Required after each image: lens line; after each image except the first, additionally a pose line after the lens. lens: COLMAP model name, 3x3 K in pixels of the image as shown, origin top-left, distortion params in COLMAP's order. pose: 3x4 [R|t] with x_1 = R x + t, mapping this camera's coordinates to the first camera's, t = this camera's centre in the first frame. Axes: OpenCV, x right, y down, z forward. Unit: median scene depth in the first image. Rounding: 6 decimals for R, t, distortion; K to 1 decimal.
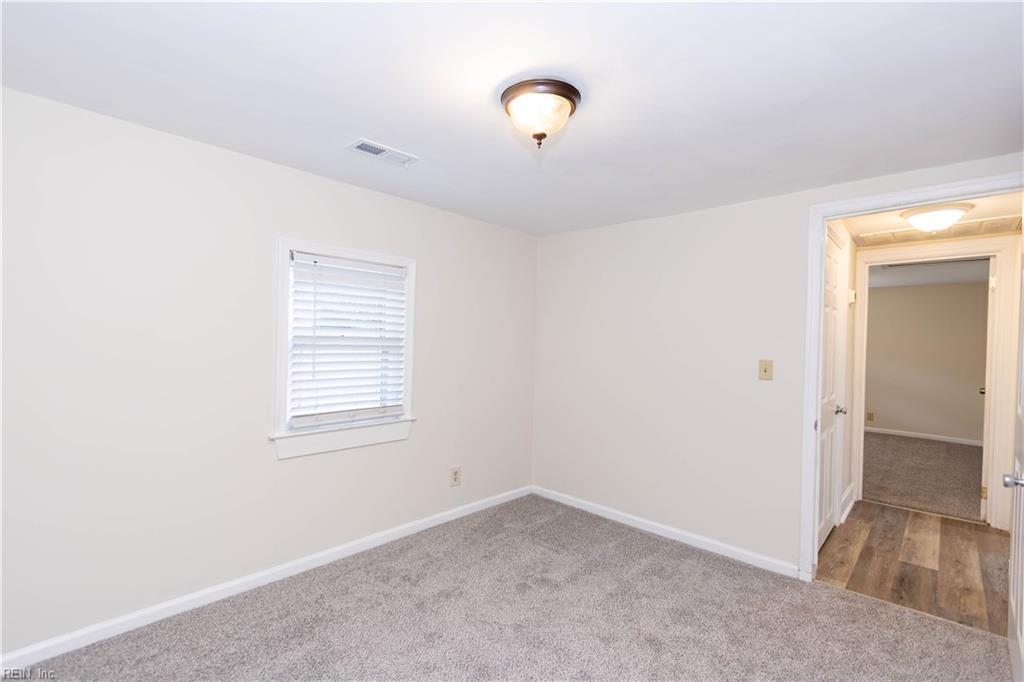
lens RADIAL K [[460.5, 0, 508.6], [0, 460.5, 339.9], [0, 0, 1]] dist [0.002449, 0.000320]
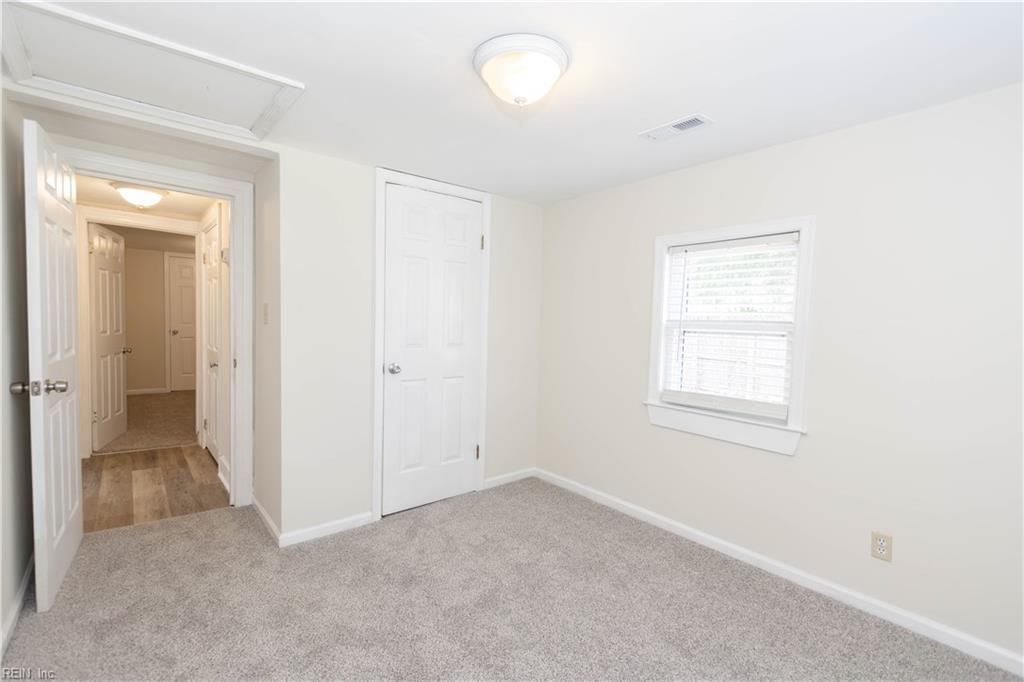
lens RADIAL K [[471.9, 0, 512.0], [0, 471.9, 341.0], [0, 0, 1]] dist [-0.000743, -0.000018]
pose [[-0.124625, 0.027877, -0.991812, 0.738496], [-0.023488, 0.999242, 0.031038, 0.019034], [0.991926, 0.027164, -0.123876, 0.777508]]
